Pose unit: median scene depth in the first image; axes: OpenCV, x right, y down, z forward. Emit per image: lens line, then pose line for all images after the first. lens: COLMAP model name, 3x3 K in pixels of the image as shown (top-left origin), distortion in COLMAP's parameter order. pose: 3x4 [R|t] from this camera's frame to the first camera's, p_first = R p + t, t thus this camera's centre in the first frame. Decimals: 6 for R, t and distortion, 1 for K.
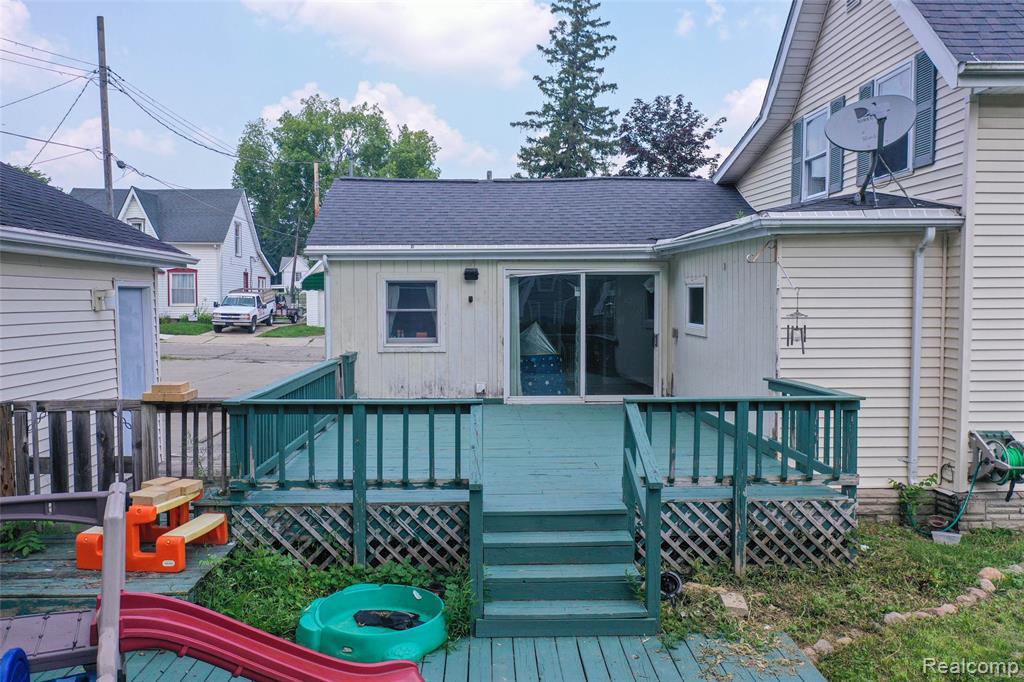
lens RADIAL K [[805.3, 0, 508.8], [0, 805.3, 337.3], [0, 0, 1]] dist [-0.003527, 0.006251]
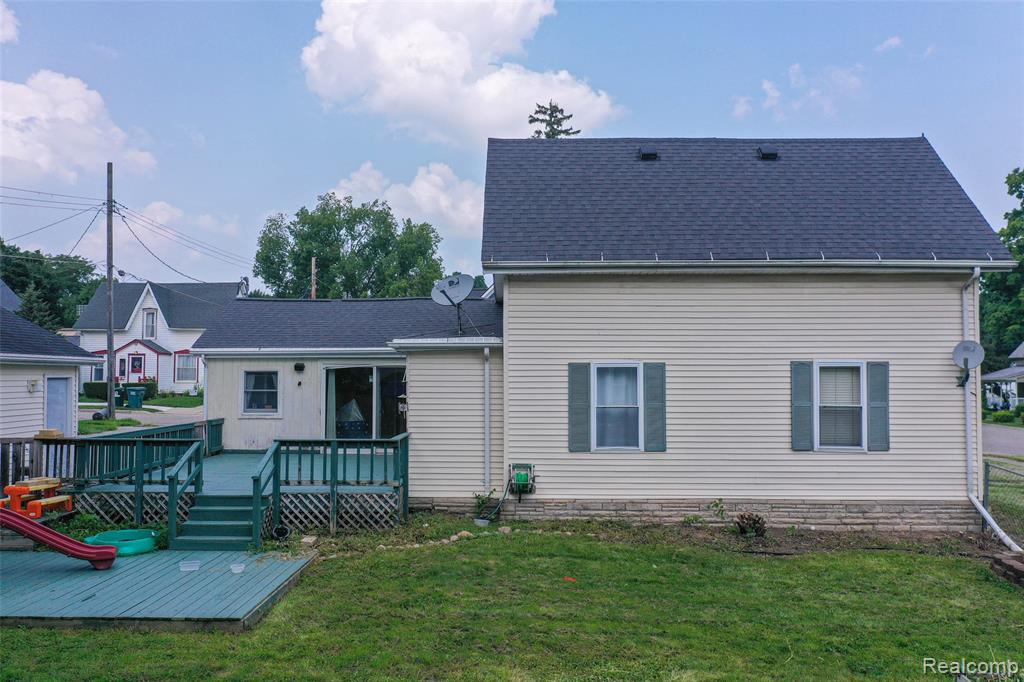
lens RADIAL K [[805.3, 0, 512.3], [0, 805.3, 339.5], [0, 0, 1]] dist [-0.003527, 0.006251]
pose [[0.998706, 0.001594, -0.050831, 0.800180], [-0.006146, 0.995967, -0.089508, 0.006084], [0.050483, 0.089705, 0.994688, -0.913987]]
